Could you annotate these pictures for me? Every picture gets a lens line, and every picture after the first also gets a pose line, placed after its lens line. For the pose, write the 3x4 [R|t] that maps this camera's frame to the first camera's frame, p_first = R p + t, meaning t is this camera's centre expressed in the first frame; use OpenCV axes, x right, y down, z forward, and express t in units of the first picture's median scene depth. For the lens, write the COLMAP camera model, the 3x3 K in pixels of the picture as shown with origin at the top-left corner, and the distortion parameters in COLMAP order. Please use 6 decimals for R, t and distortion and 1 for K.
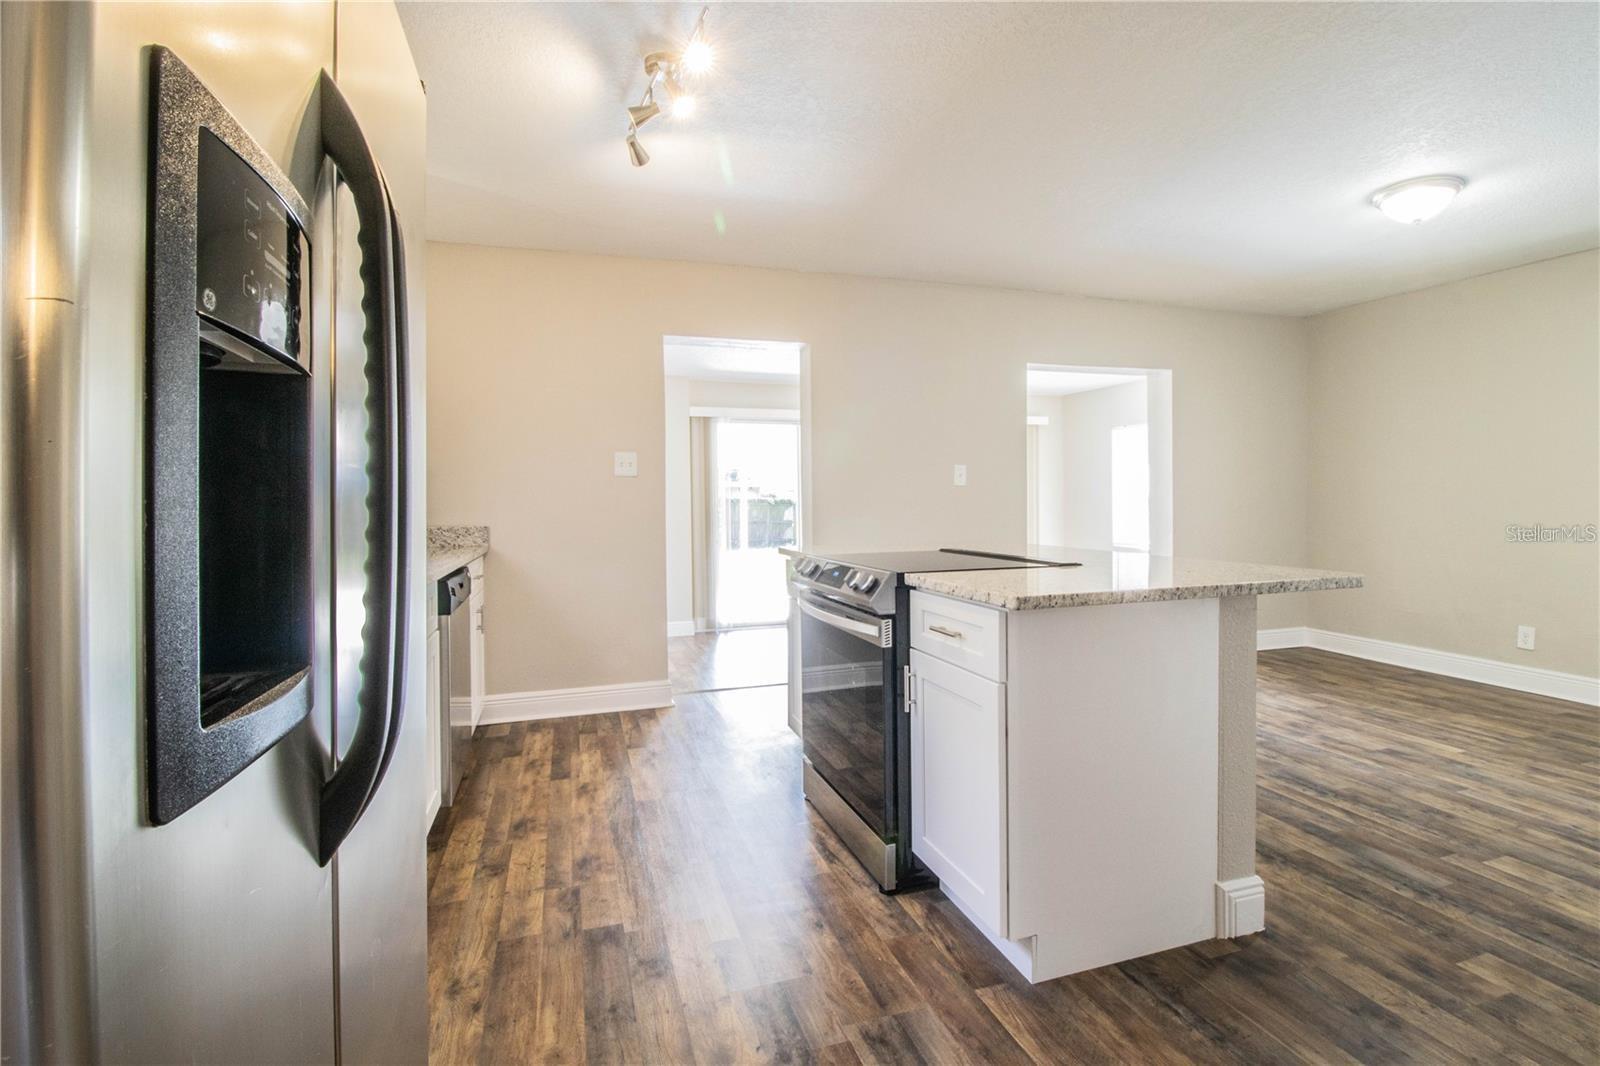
lens RADIAL K [[738.1, 0, 809.3], [0, 738.1, 515.8], [0, 0, 1]] dist [-0.003410, -0.010511]
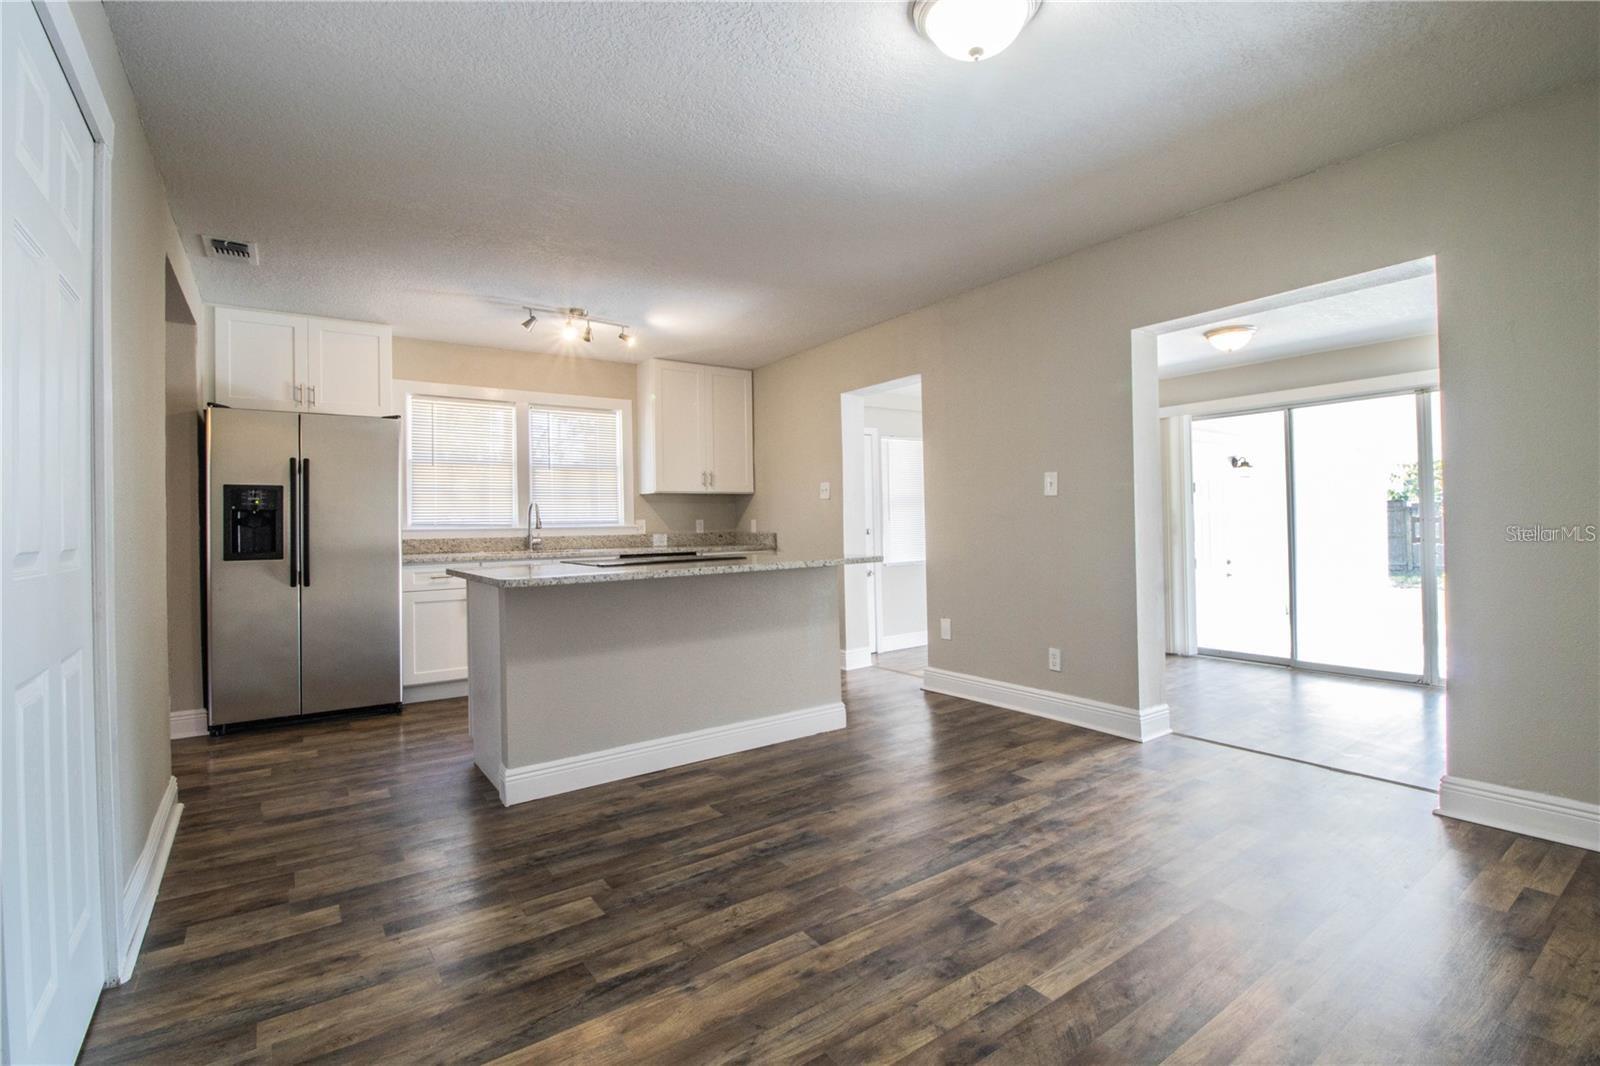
lens RADIAL K [[738.1, 0, 808.4], [0, 738.1, 518.4], [0, 0, 1]] dist [-0.003410, -0.010511]
pose [[0.300667, -0.001452, -0.953728, 1.558164], [-0.000224, 0.999999, -0.001593, -0.021484], [0.953729, 0.000693, 0.300666, 0.782295]]
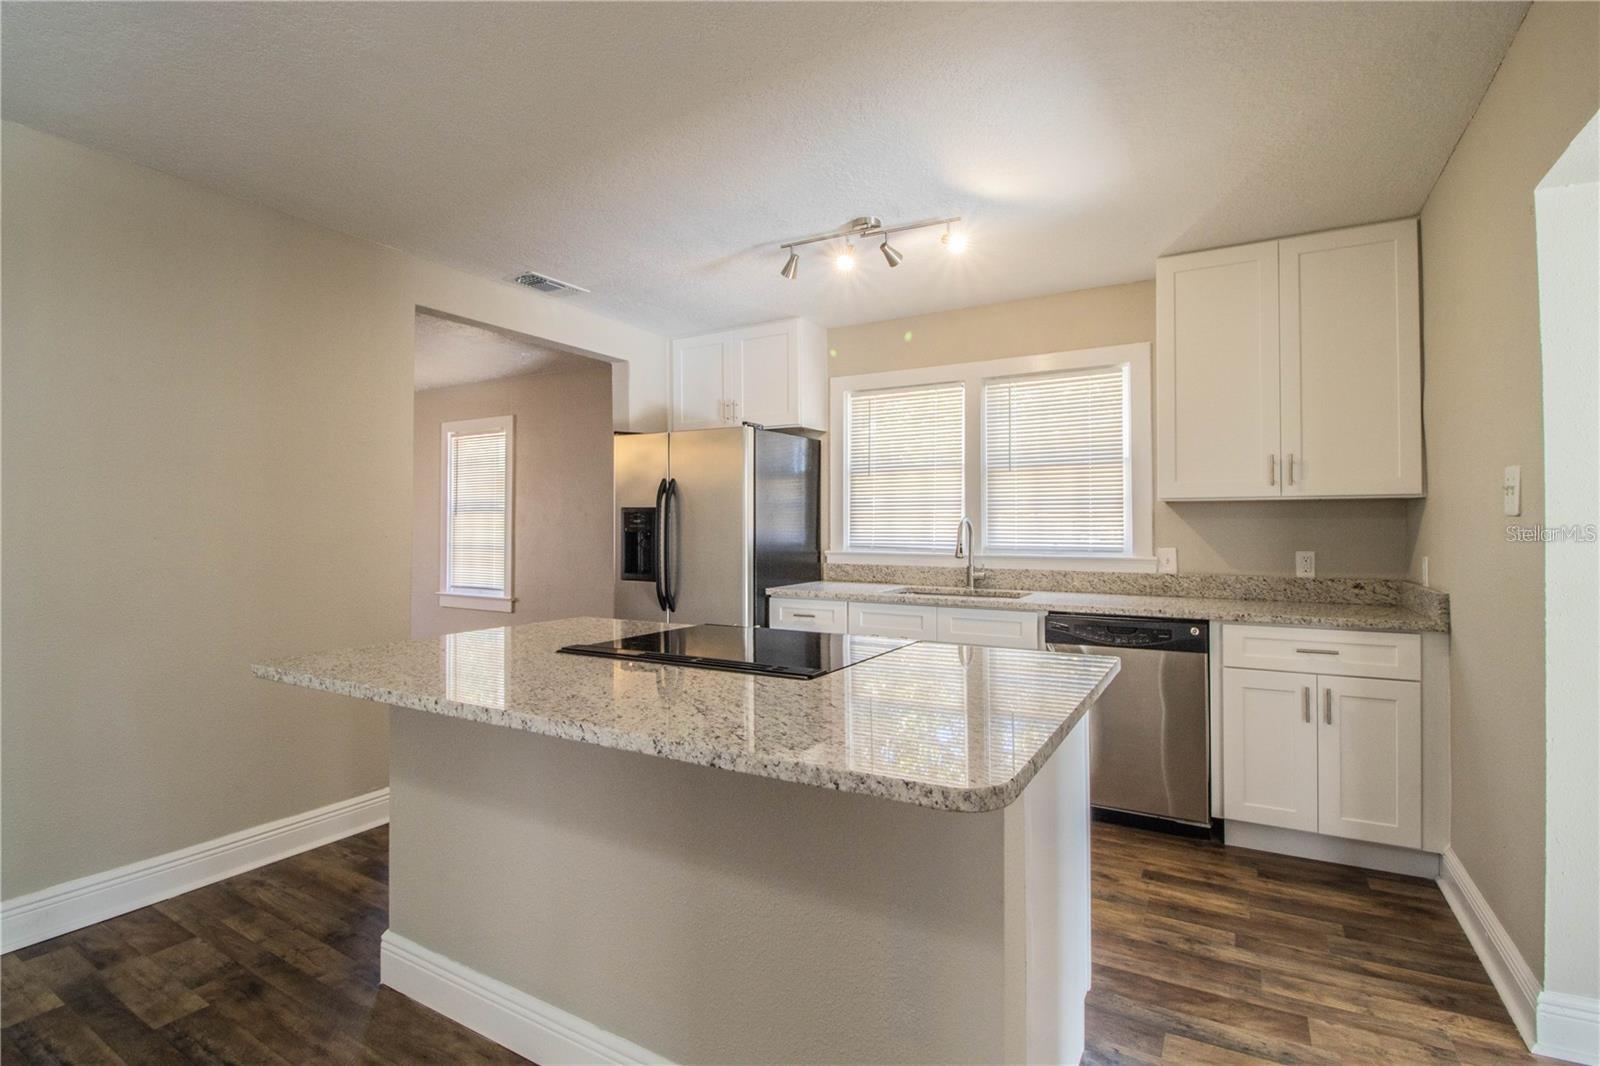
lens RADIAL K [[738.1, 0, 806.6], [0, 738.1, 519.0], [0, 0, 1]] dist [-0.003410, -0.010511]
pose [[-0.746391, 0.000344, -0.665508, 0.593043], [-0.003548, 0.999984, 0.004496, -0.073856], [0.665499, 0.005717, -0.746377, 1.502539]]
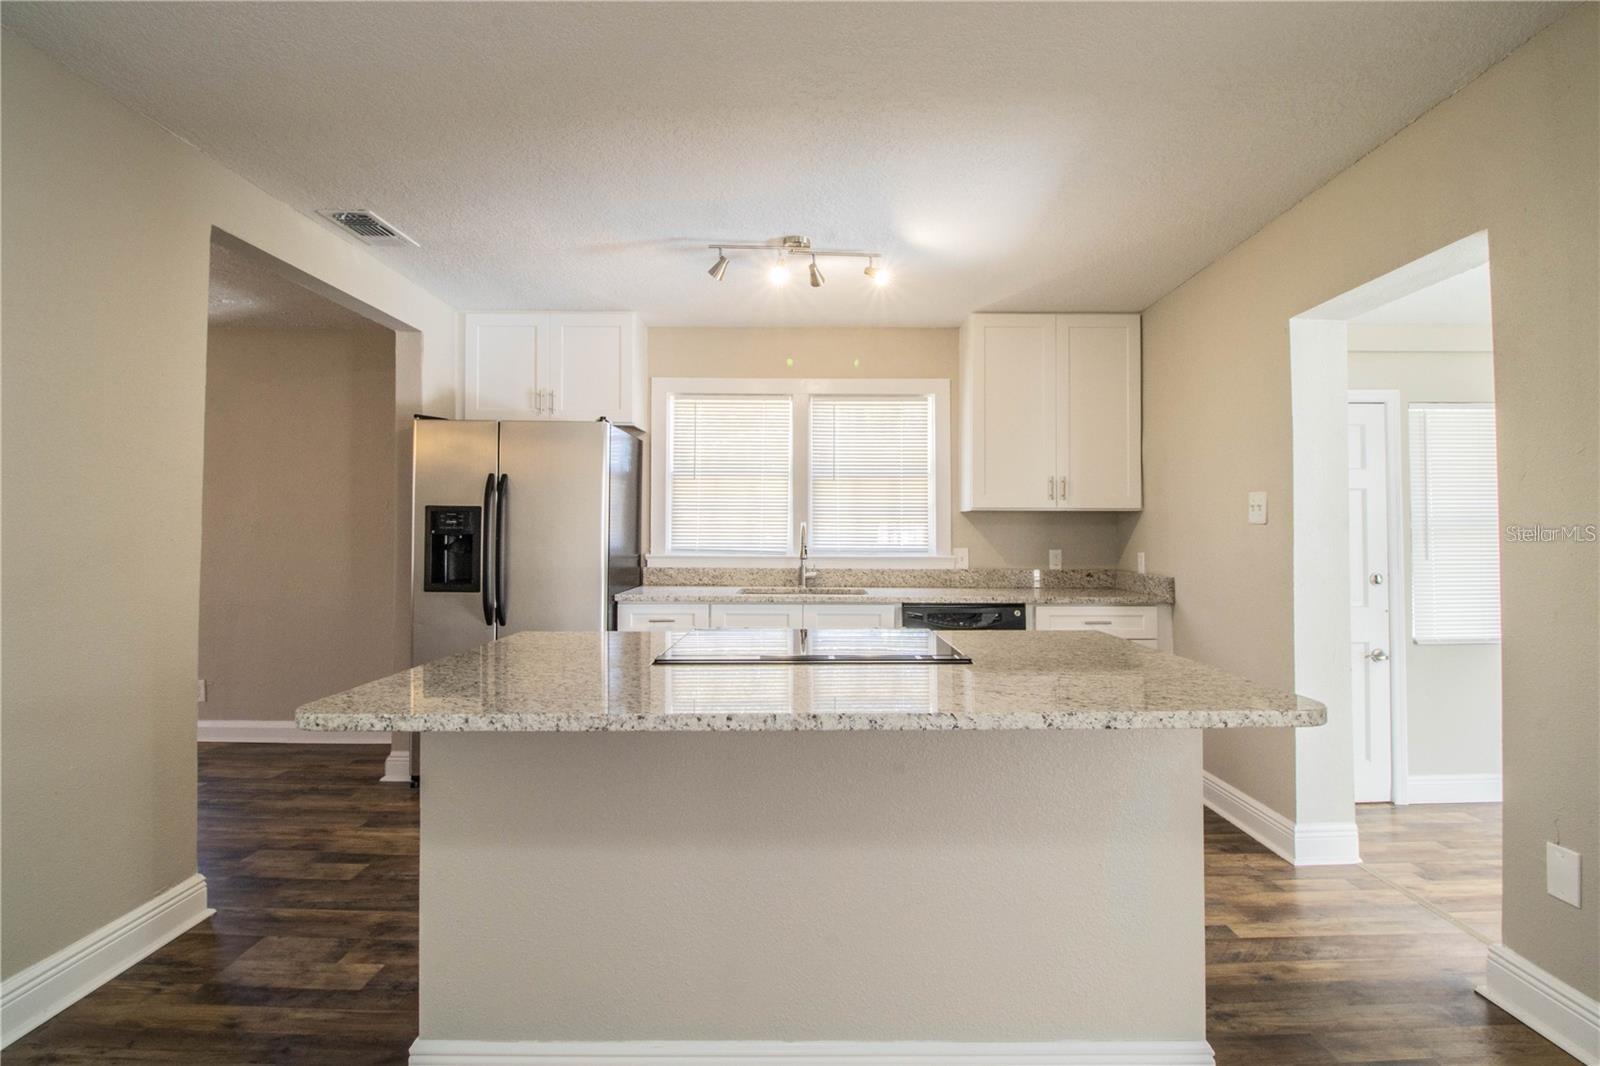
lens RADIAL K [[738.1, 0, 807.1], [0, 738.1, 519.3], [0, 0, 1]] dist [-0.003410, -0.010511]
pose [[-0.314553, -0.011012, -0.949176, 0.866804], [-0.014937, 0.999866, -0.006650, -0.066618], [0.949123, 0.012086, -0.314675, 1.148977]]
